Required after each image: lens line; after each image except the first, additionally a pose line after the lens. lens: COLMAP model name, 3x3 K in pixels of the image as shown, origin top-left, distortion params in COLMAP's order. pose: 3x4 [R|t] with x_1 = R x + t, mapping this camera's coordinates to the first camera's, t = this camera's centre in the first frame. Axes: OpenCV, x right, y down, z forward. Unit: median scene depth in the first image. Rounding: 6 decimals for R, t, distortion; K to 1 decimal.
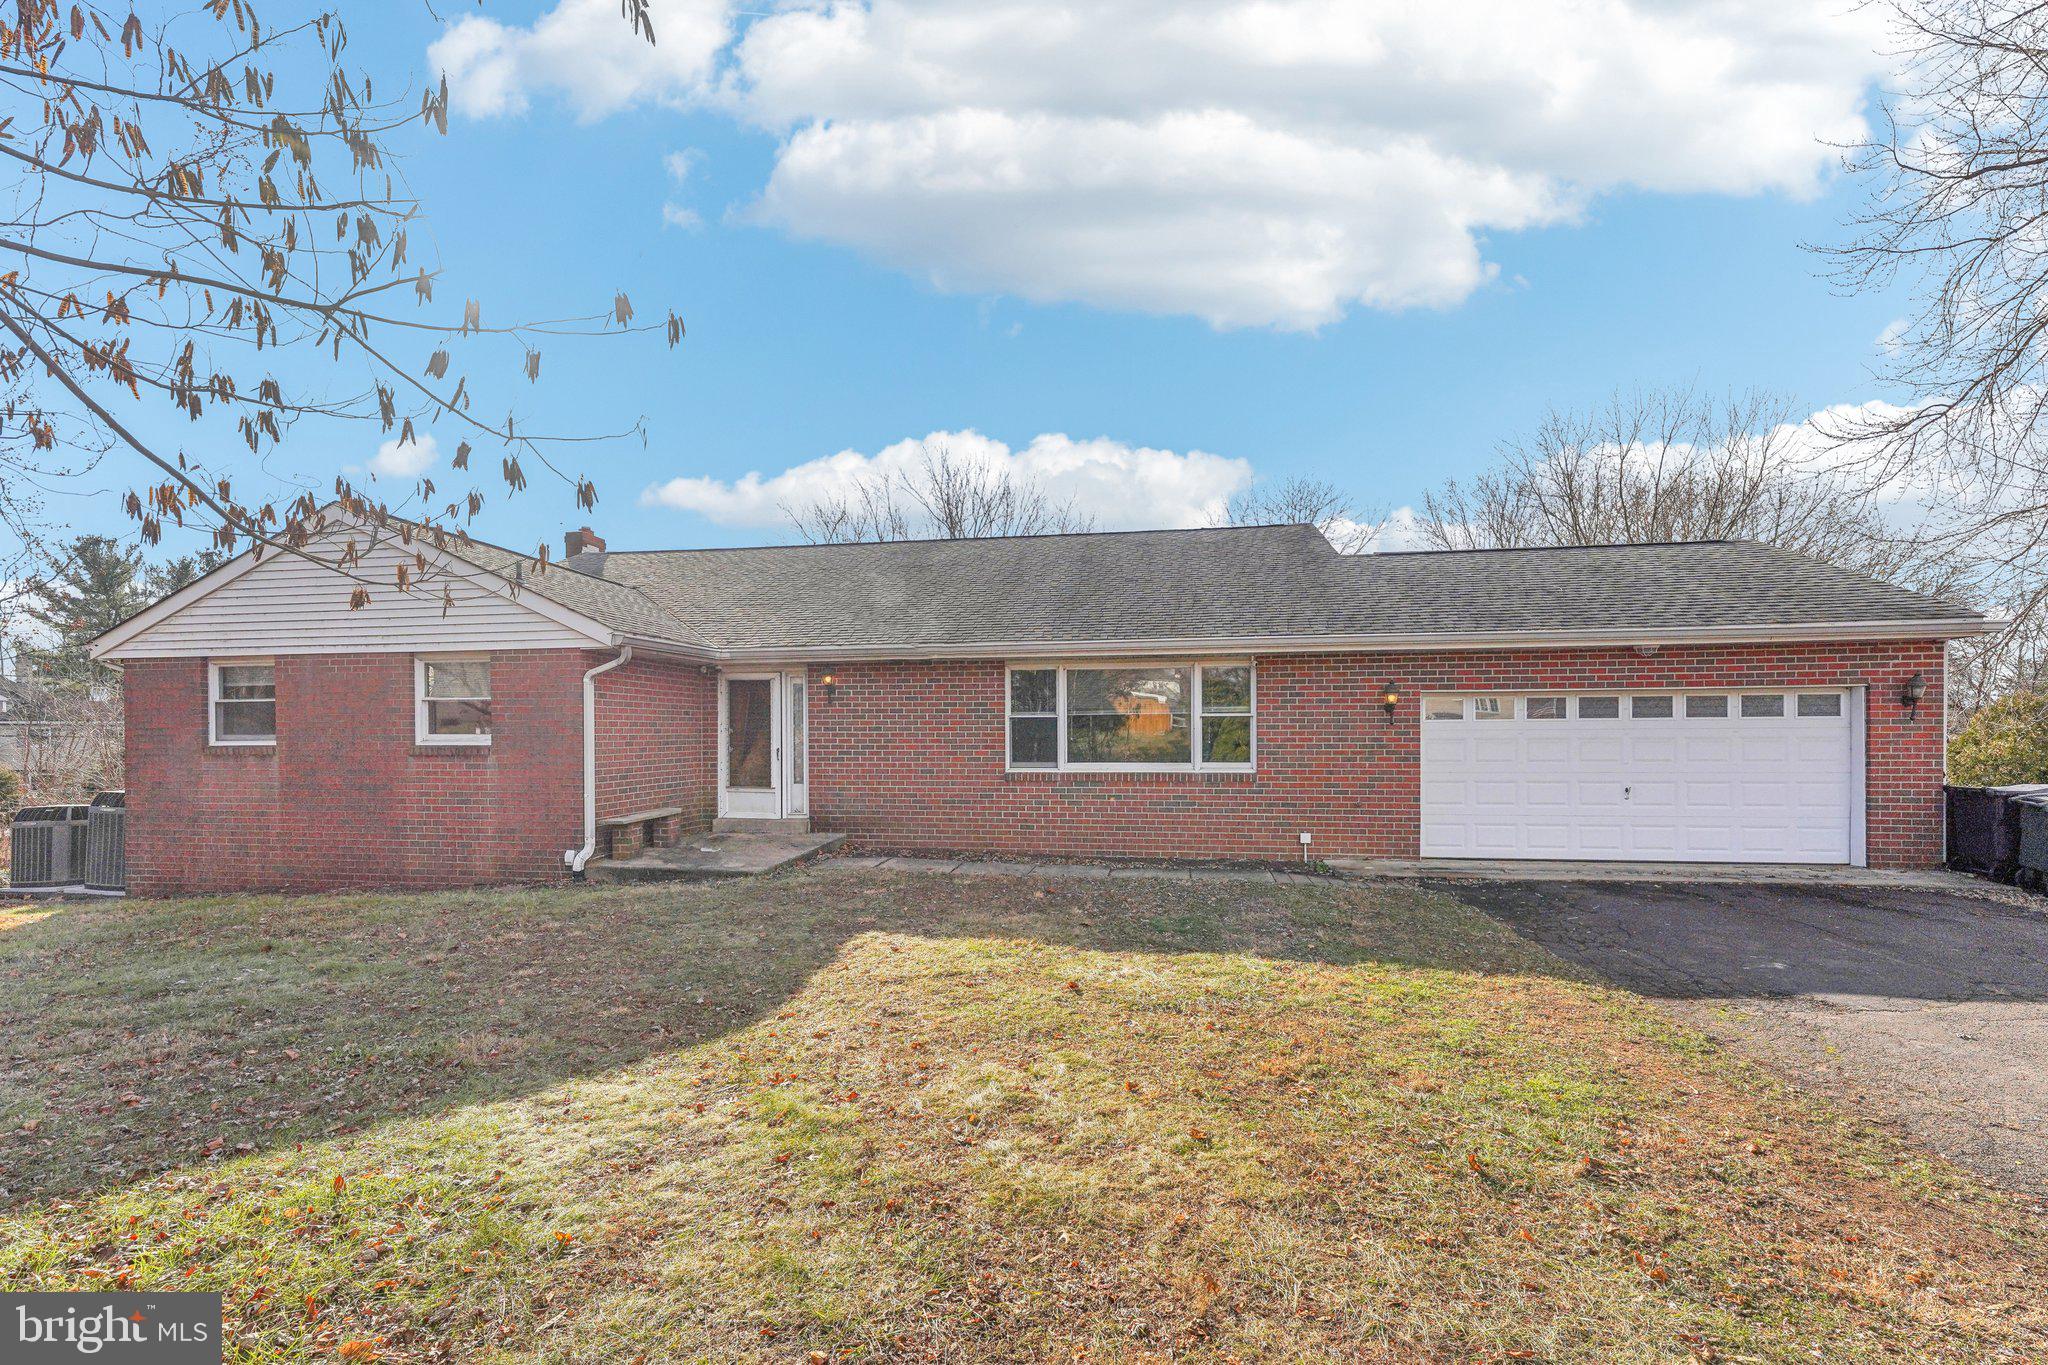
lens RADIAL K [[909.0, 0, 1024.0], [0, 909.0, 682.5], [0, 0, 1]] dist [0.000430, -0.000037]
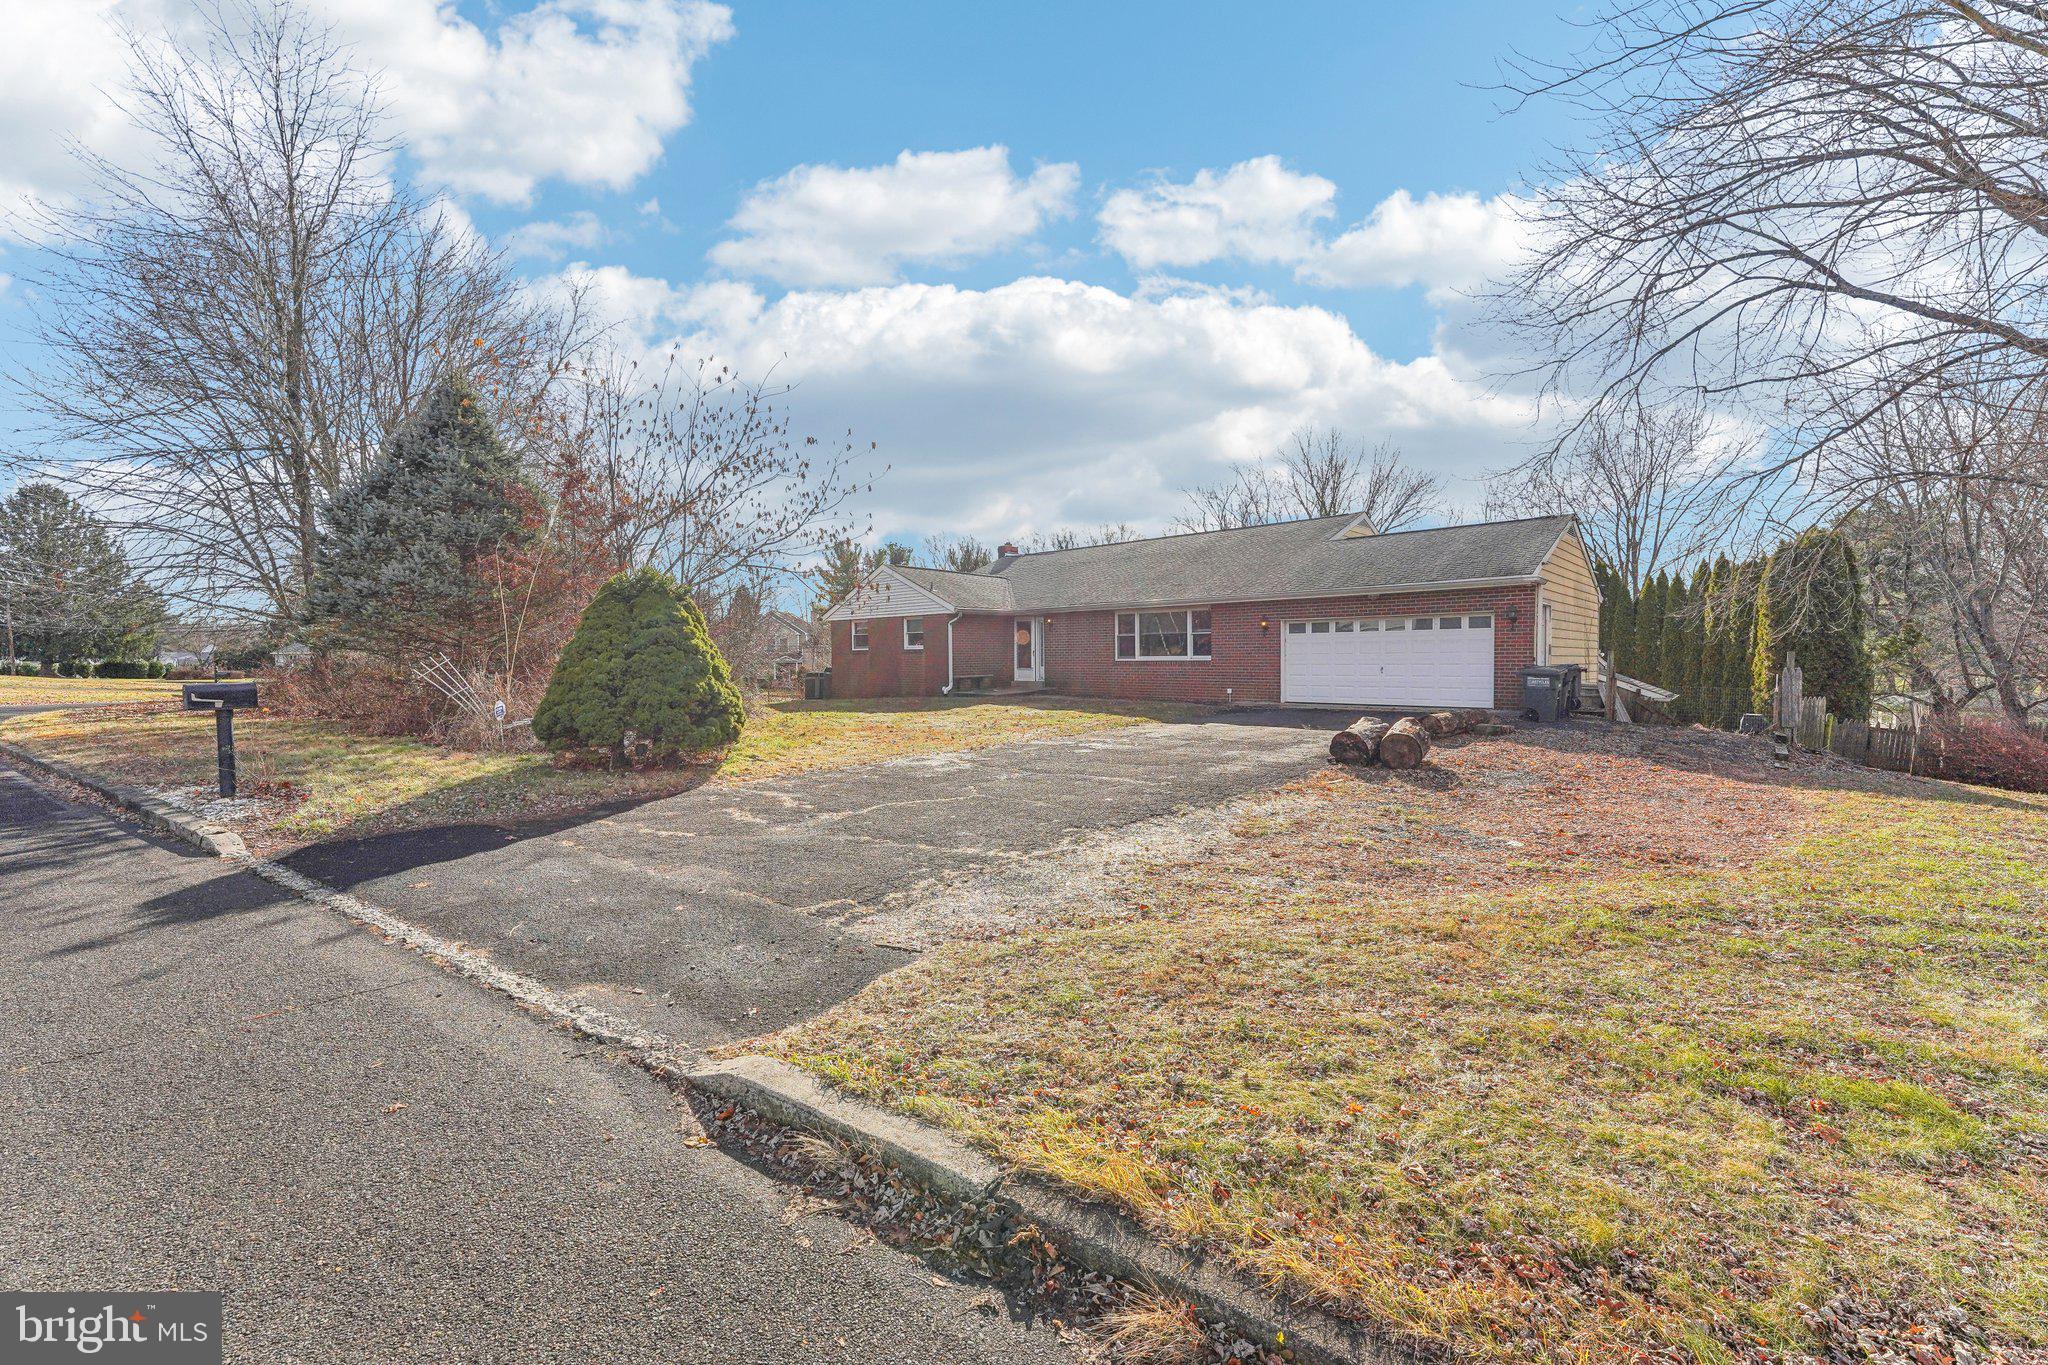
lens RADIAL K [[823.8, 0, 1018.8], [0, 823.8, 693.5], [0, 0, 1]] dist [0.000495, -0.000003]
pose [[0.822728, 0.023343, -0.567956, 0.960746], [0.041117, 0.994095, 0.100419, -0.033411], [0.566947, -0.105970, 0.816910, -0.801633]]
